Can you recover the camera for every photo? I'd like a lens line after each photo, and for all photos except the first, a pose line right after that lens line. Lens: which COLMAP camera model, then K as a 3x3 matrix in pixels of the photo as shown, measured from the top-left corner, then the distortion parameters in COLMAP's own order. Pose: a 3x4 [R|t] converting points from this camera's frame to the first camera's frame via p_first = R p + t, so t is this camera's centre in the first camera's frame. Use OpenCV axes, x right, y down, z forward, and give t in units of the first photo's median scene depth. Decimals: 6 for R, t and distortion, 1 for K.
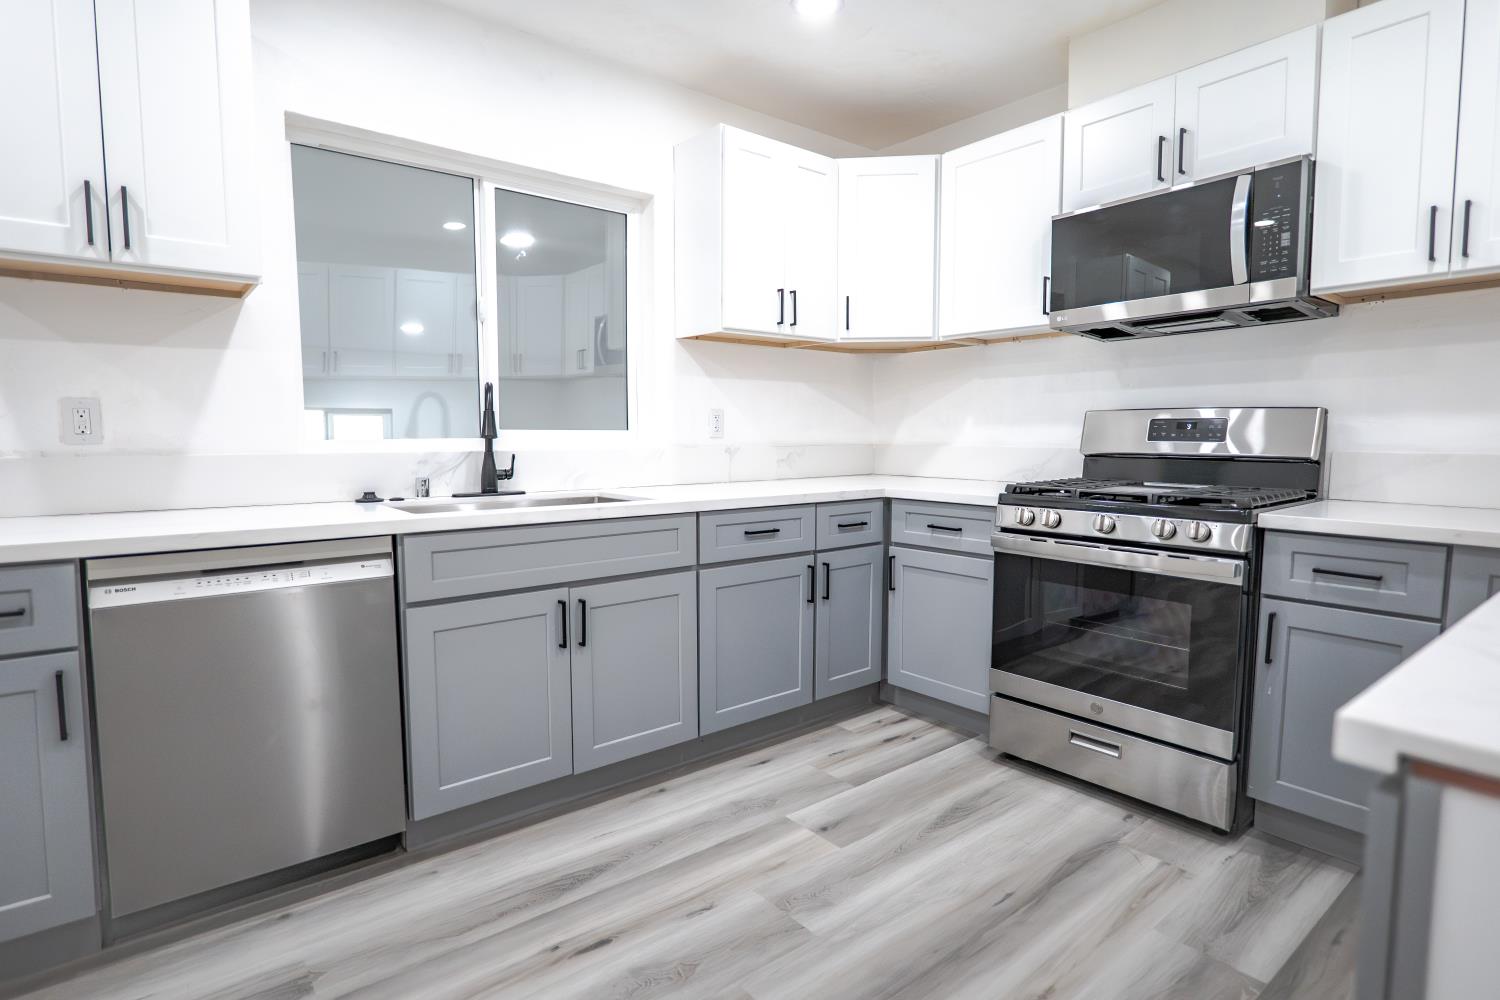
lens RADIAL K [[779.4, 0, 750.0], [0, 779.4, 500.0], [0, 0, 1]] dist [-0.024006, 0.012057]
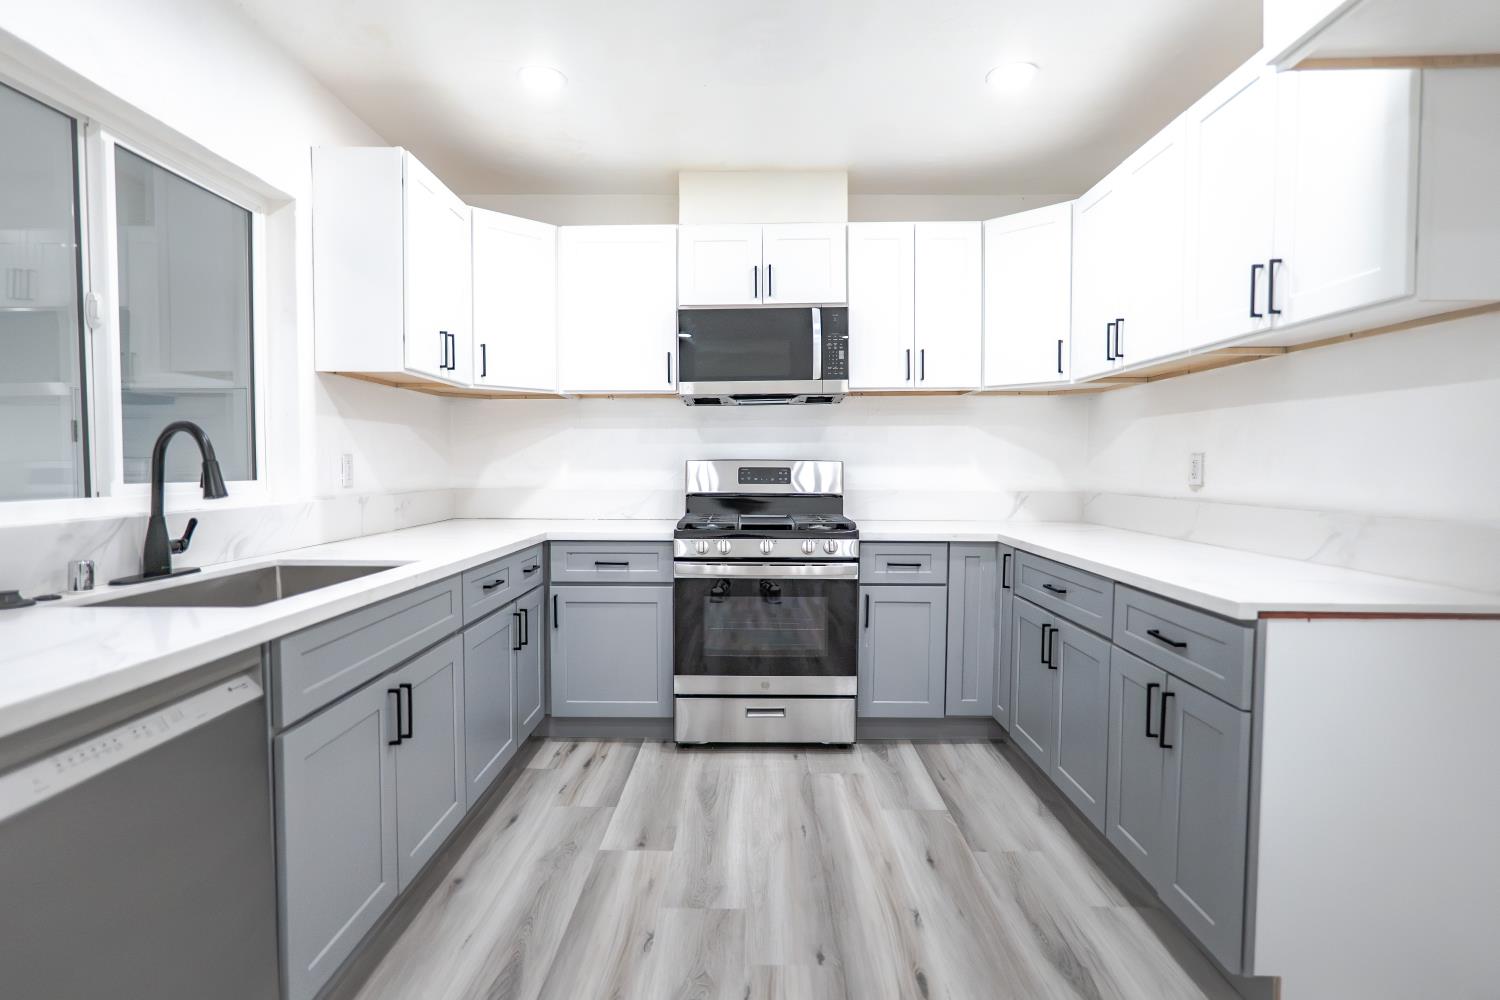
lens RADIAL K [[765.3, 0, 762.8], [0, 765.3, 499.3], [0, 0, 1]] dist [-0.024767, 0.012539]
pose [[0.637830, -0.032931, 0.769473, -0.511176], [0.064232, 0.997879, -0.010537, -0.034584], [-0.767494, 0.056146, 0.638592, 0.128733]]
